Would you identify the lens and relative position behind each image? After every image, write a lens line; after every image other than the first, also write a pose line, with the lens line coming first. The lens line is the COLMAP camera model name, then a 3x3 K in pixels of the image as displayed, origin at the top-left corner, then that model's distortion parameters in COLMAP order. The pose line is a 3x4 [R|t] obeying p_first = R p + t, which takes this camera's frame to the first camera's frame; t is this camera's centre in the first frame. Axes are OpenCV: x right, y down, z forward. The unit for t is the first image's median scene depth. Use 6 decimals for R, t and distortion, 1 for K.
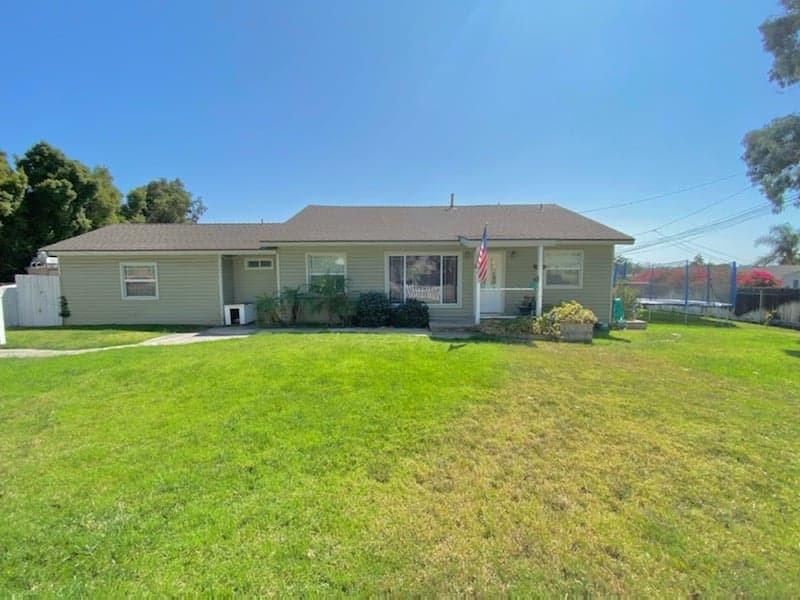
lens RADIAL K [[301.6, 0, 400.0], [0, 301.6, 300.0], [0, 0, 1]] dist [0.000022, 0.000081]
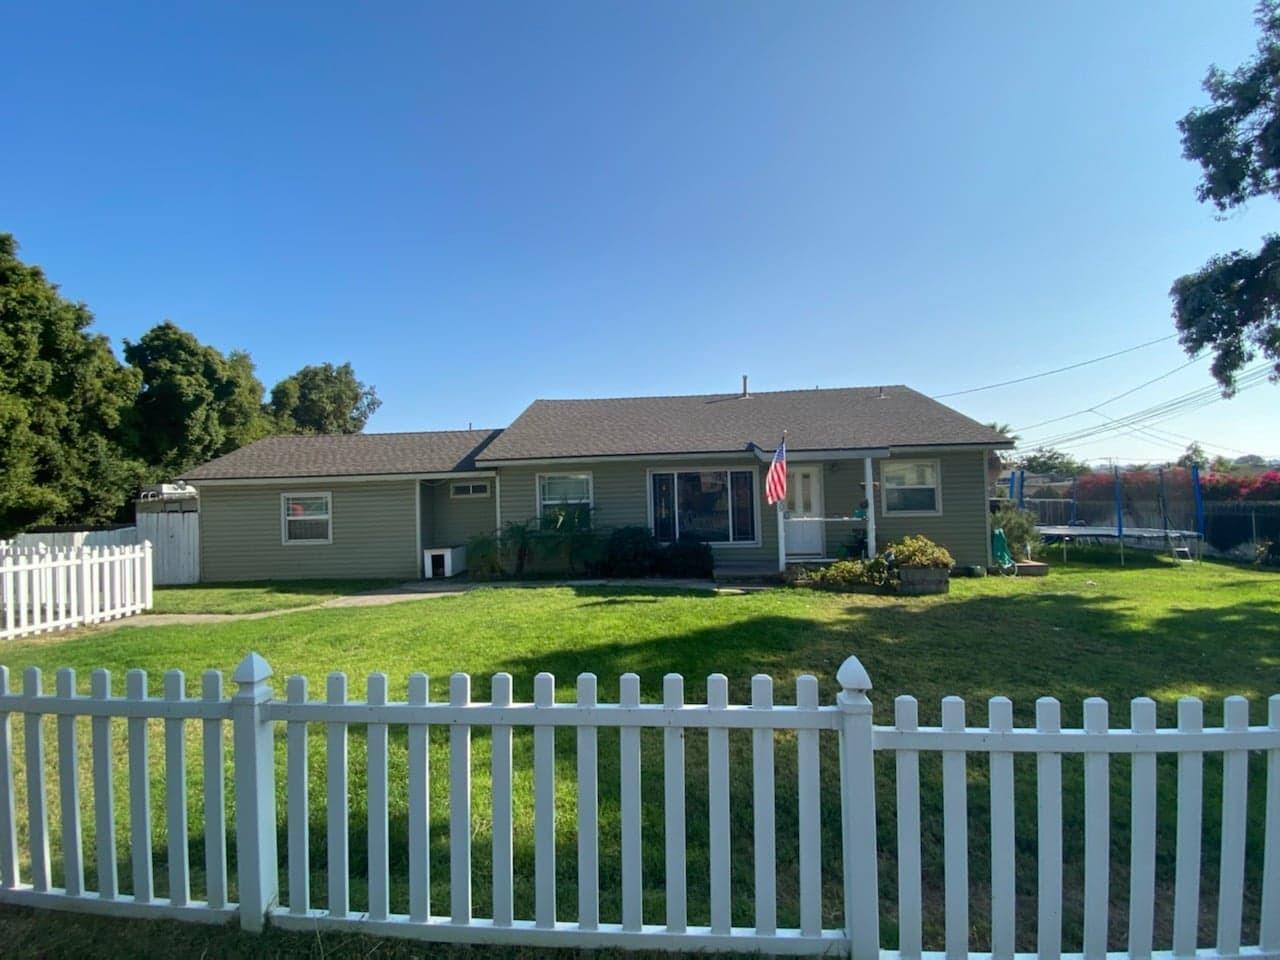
lens RADIAL K [[507.8, 0, 640.0], [0, 507.8, 480.0], [0, 0, 1]] dist [0.048308, -0.037822]
pose [[0.997295, -0.027246, -0.068261, 0.013879], [0.020282, 0.994709, -0.100707, -0.013812], [0.070643, 0.099051, 0.992572, -0.169333]]
